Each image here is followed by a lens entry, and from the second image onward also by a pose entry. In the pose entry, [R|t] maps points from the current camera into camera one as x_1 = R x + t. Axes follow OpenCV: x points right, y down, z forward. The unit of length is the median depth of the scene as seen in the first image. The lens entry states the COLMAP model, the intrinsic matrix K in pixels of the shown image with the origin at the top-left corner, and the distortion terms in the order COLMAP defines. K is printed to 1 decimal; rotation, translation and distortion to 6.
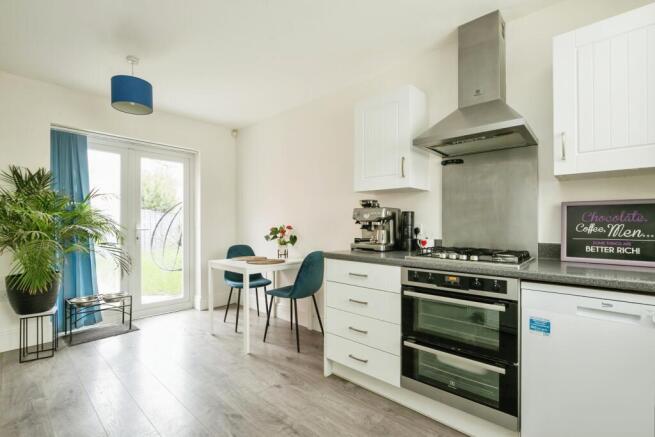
lens RADIAL K [[303.5, 0, 334.6], [0, 303.5, 220.4], [0, 0, 1]] dist [-0.003191, -0.000454]
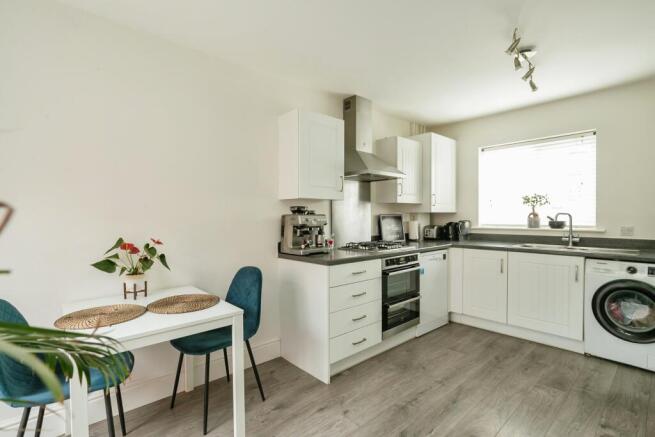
lens RADIAL K [[303.5, 0, 334.6], [0, 303.5, 220.4], [0, 0, 1]] dist [-0.003191, -0.000454]
pose [[0.097865, -0.005832, 0.995183, -1.236184], [-0.001722, 0.999980, 0.006030, -0.037469], [-0.995198, -0.002304, 0.097853, 1.071350]]
